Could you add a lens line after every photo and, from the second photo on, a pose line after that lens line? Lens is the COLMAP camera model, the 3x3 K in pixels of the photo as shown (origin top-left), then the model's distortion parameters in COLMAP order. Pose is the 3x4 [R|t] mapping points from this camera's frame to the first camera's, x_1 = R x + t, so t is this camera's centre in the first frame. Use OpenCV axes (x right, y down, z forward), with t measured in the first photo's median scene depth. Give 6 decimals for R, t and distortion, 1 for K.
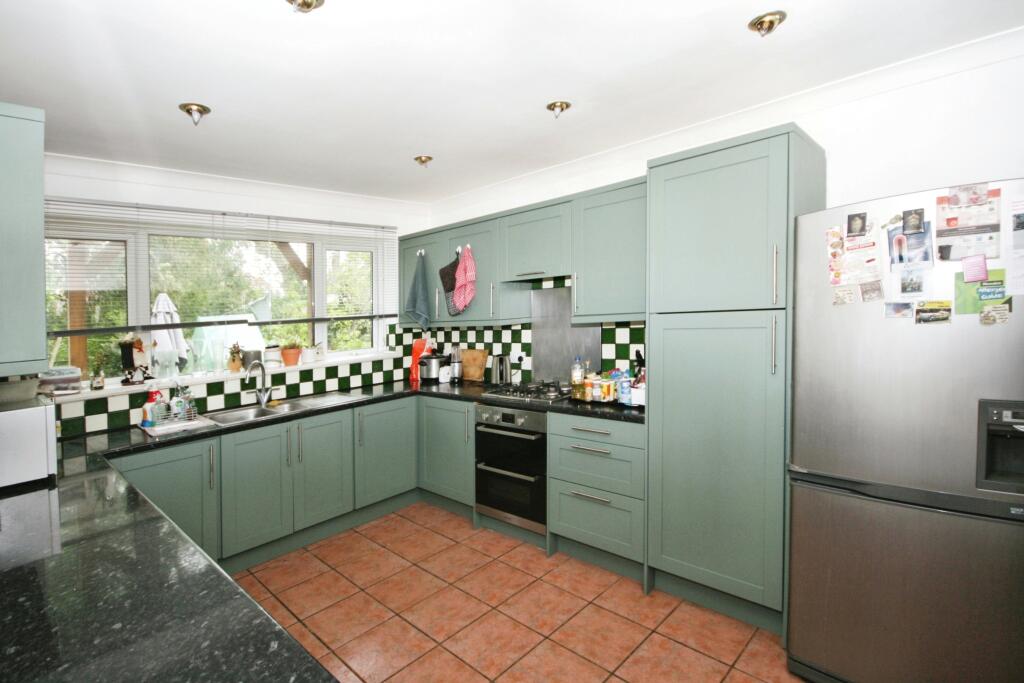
lens RADIAL K [[488.4, 0, 510.4], [0, 488.4, 315.2], [0, 0, 1]] dist [-0.014290, 0.000059]
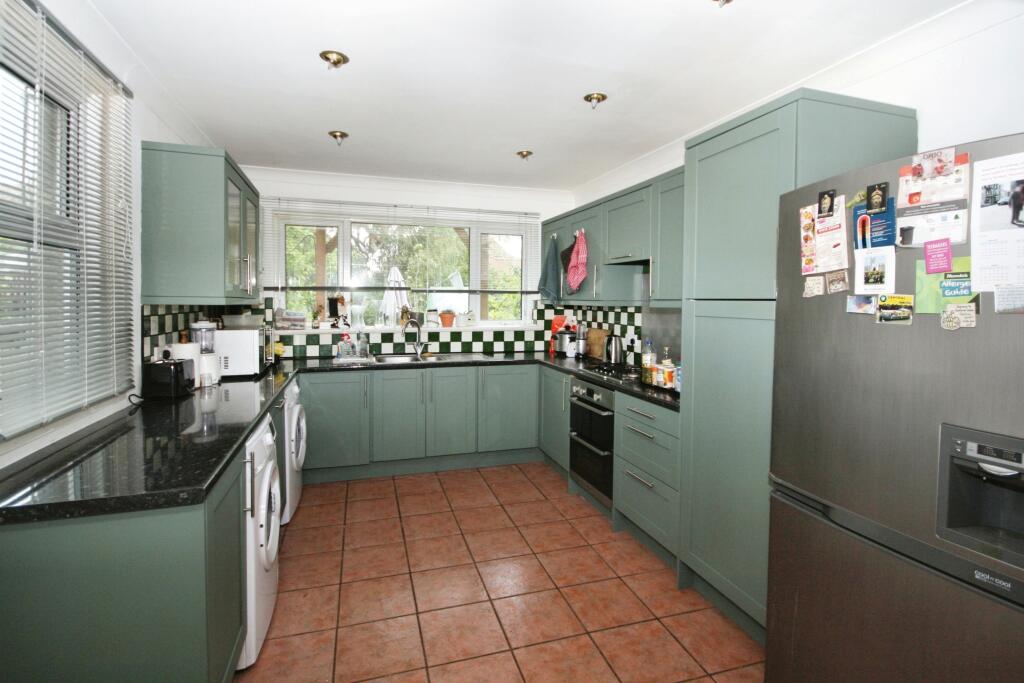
lens RADIAL K [[488.5, 0, 510.5], [0, 488.5, 304.0], [0, 0, 1]] dist [-0.015687, 0.000140]
pose [[0.875511, 0.069114, -0.478230, 0.344682], [-0.064578, 0.997575, 0.025947, 0.002873], [0.478864, 0.008166, 0.877851, -0.013301]]
